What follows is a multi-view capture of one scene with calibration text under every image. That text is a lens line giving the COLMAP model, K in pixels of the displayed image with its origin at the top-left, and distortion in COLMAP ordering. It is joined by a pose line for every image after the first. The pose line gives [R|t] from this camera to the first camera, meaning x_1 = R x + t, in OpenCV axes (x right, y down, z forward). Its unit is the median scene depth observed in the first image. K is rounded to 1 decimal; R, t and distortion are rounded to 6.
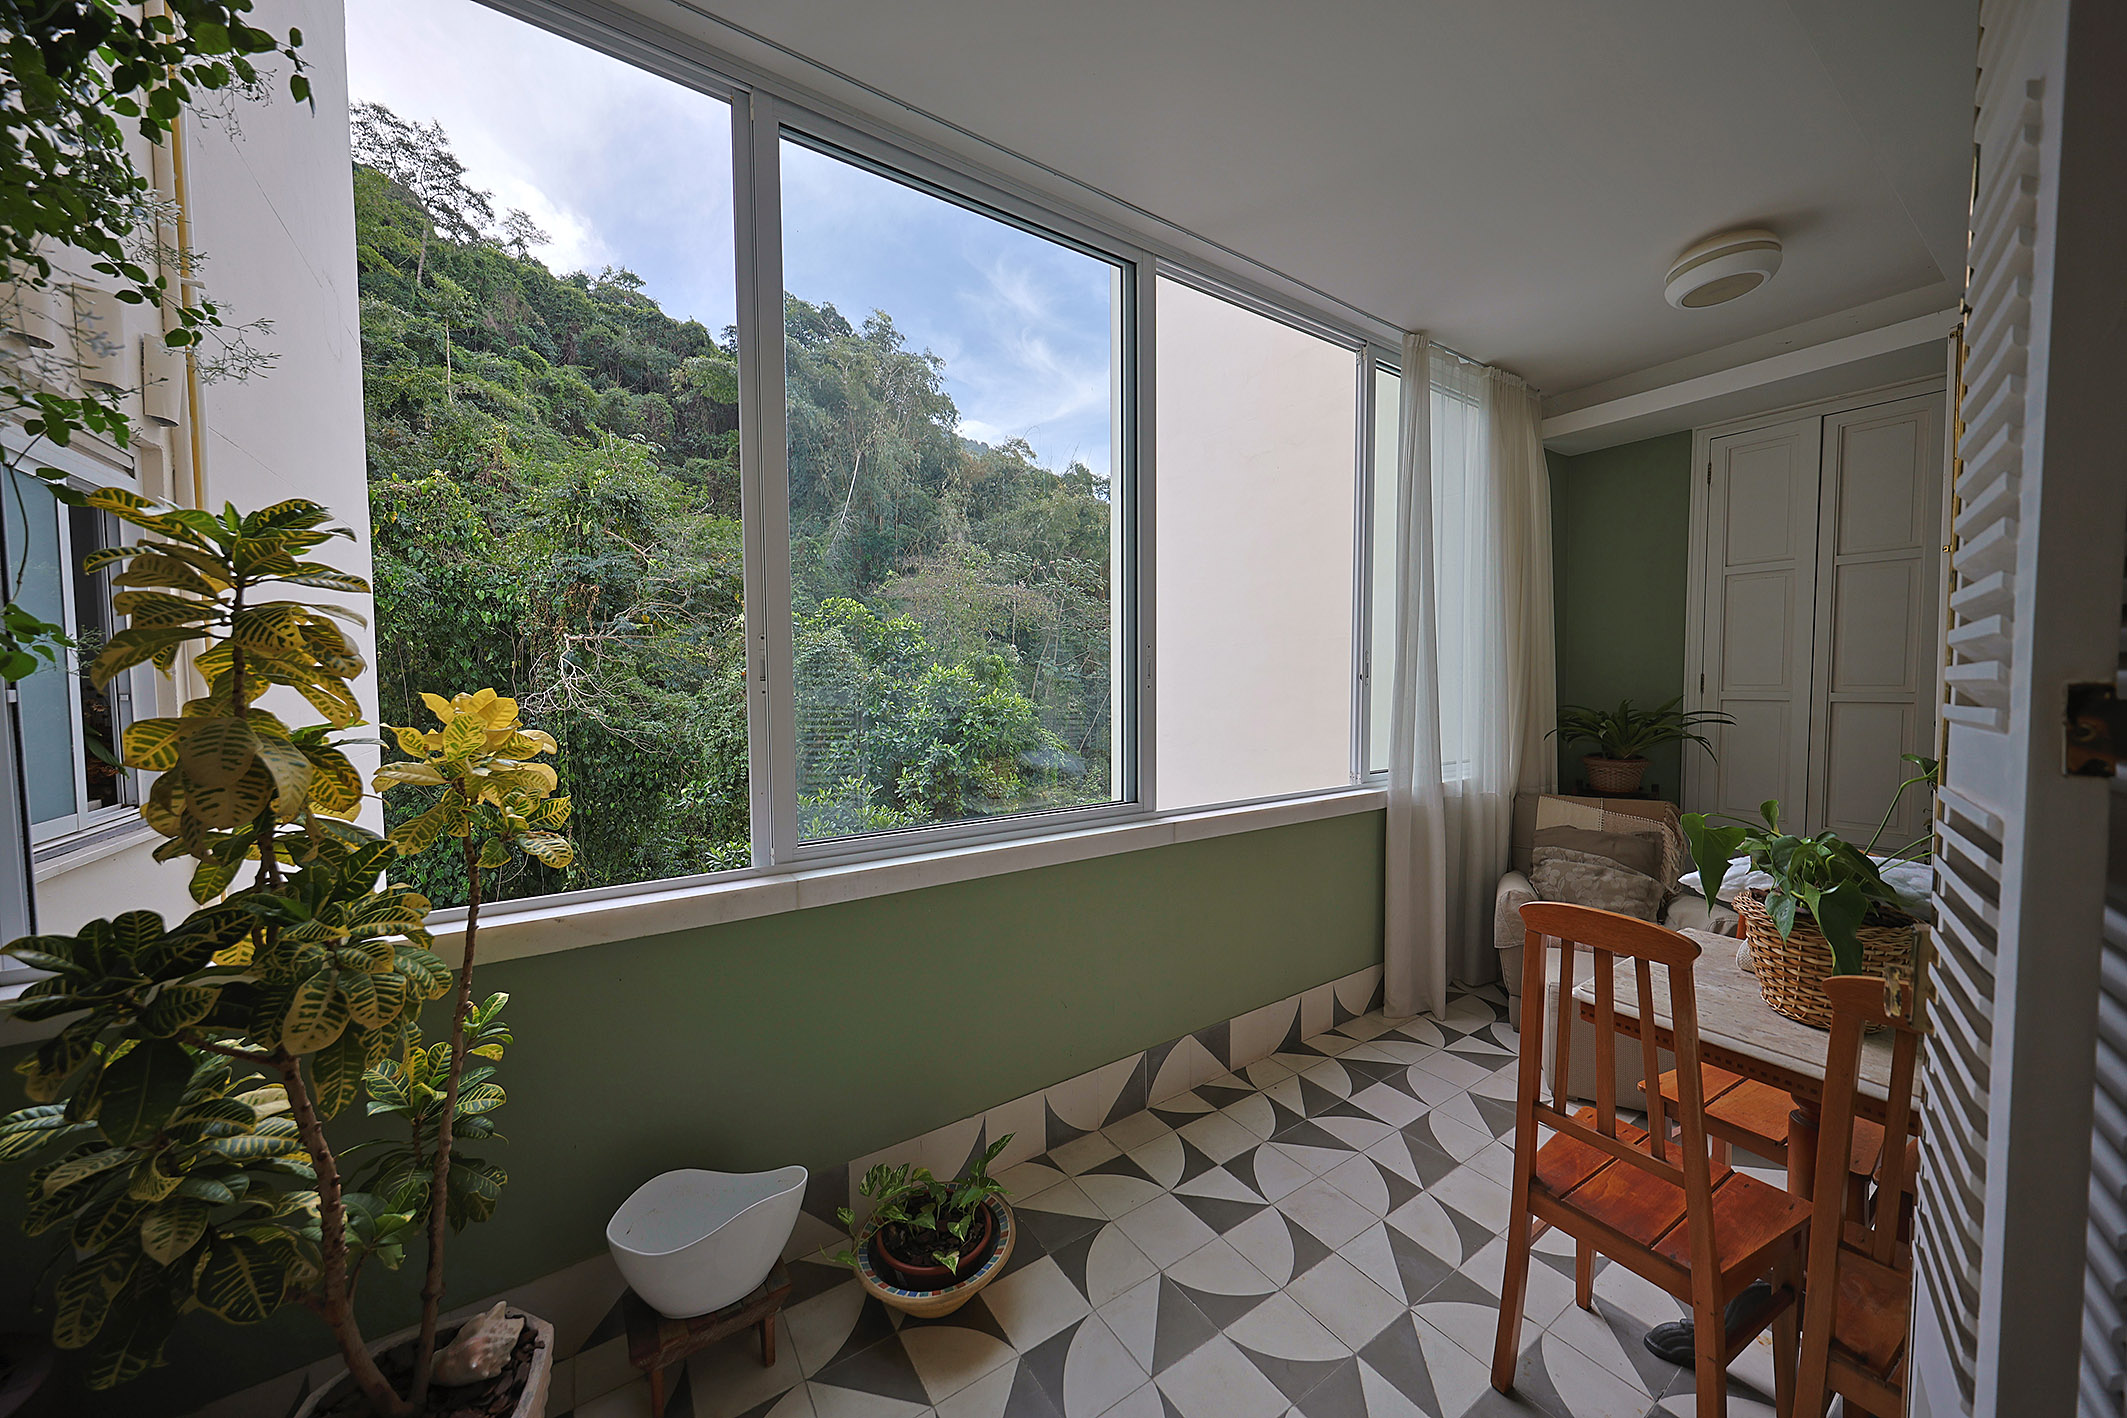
lens RADIAL K [[740.0, 0, 1063.5], [0, 740.0, 709.0], [0, 0, 1]] dist [0.008275, 0.000017]
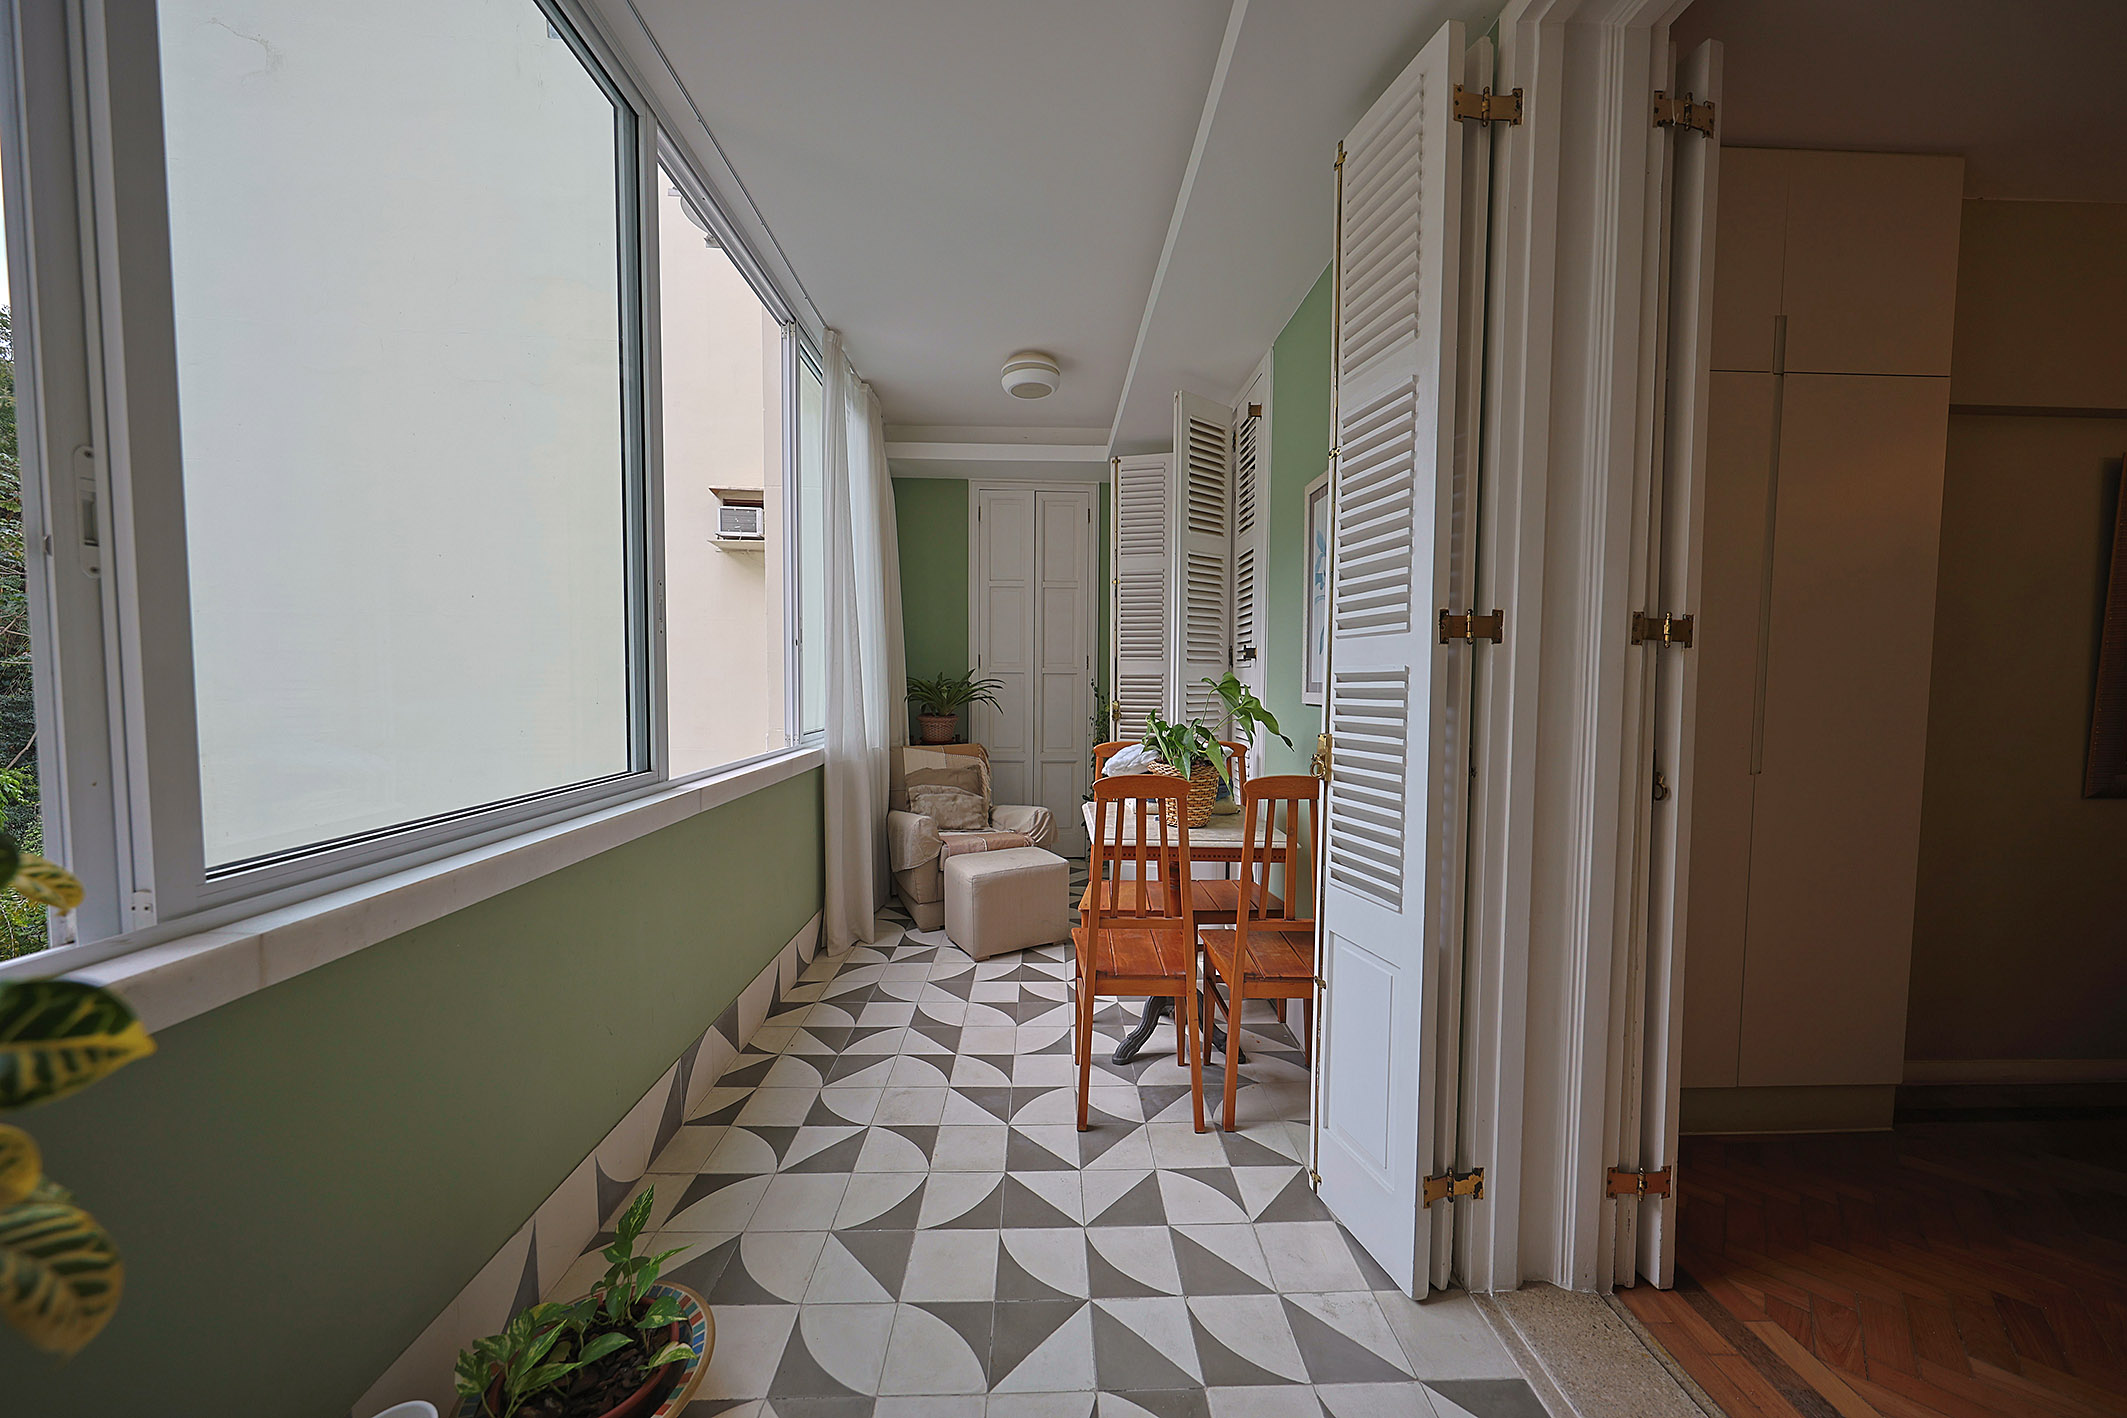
lens RADIAL K [[735.0, 0, 1063.5], [0, 735.0, 709.0], [0, 0, 1]] dist [0.000925, 0.000088]
pose [[0.534541, -0.026677, 0.844722, -0.339388], [0.024007, 0.999578, 0.016376, 0.053091], [-0.844802, 0.011526, 0.534955, 0.161782]]
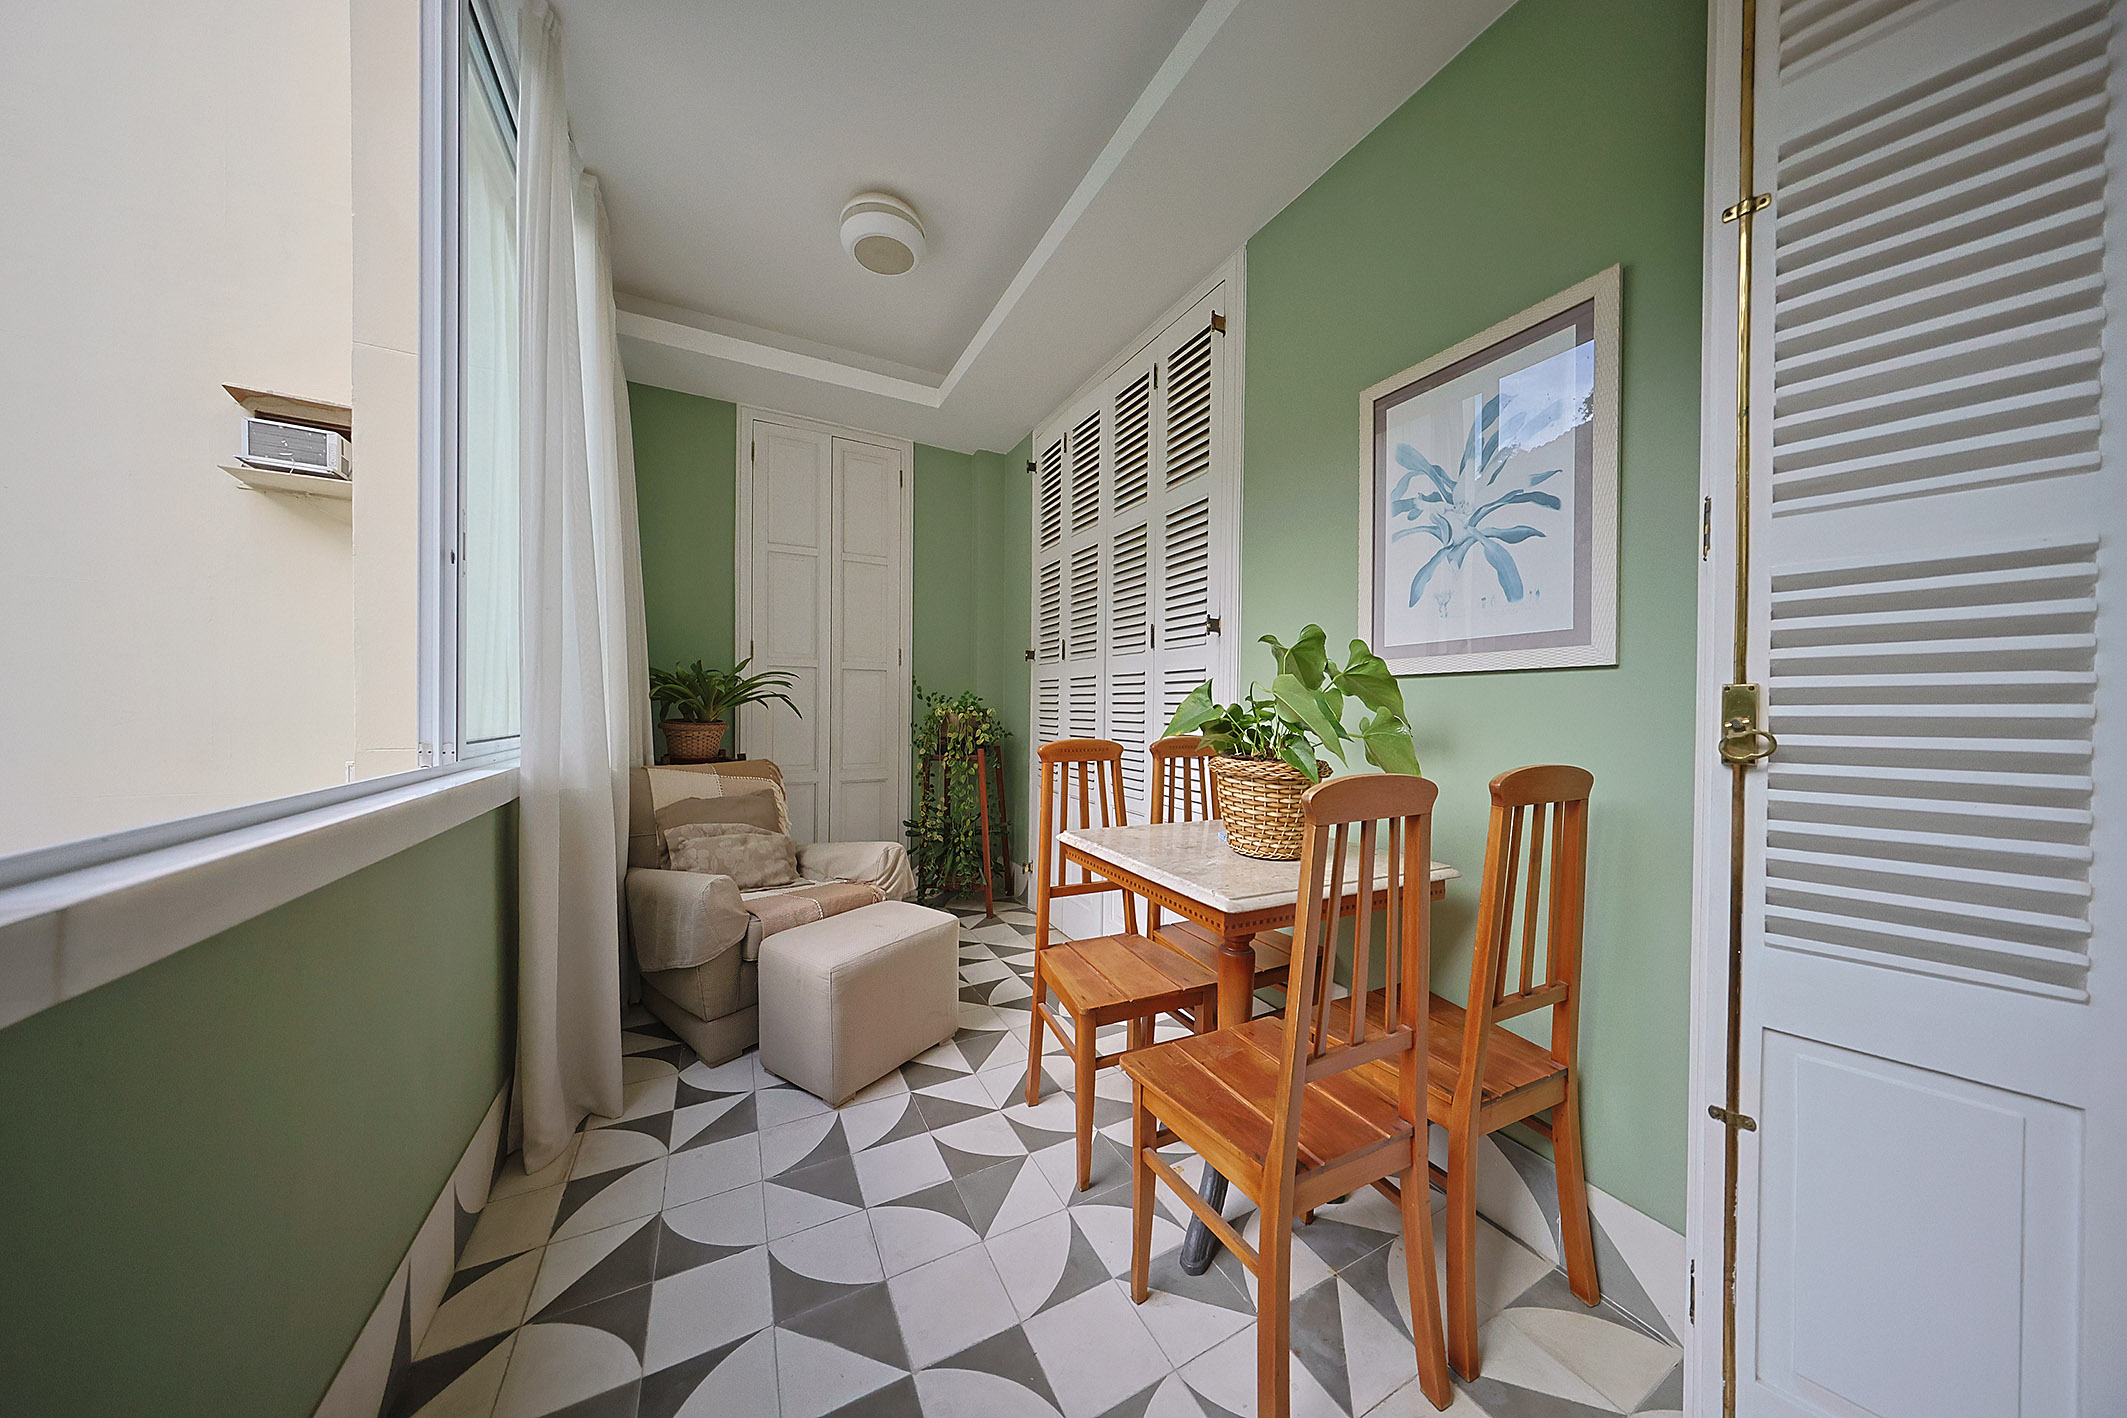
lens RADIAL K [[649.8, 0, 1071.3], [0, 649.8, 714.3], [0, 0, 1]] dist [0.000169, -0.000029]
pose [[0.098688, 0.000465, 0.995118, -0.013917], [0.029036, 0.999573, -0.003347, 0.101547], [-0.994695, 0.029225, 0.098632, 0.650317]]
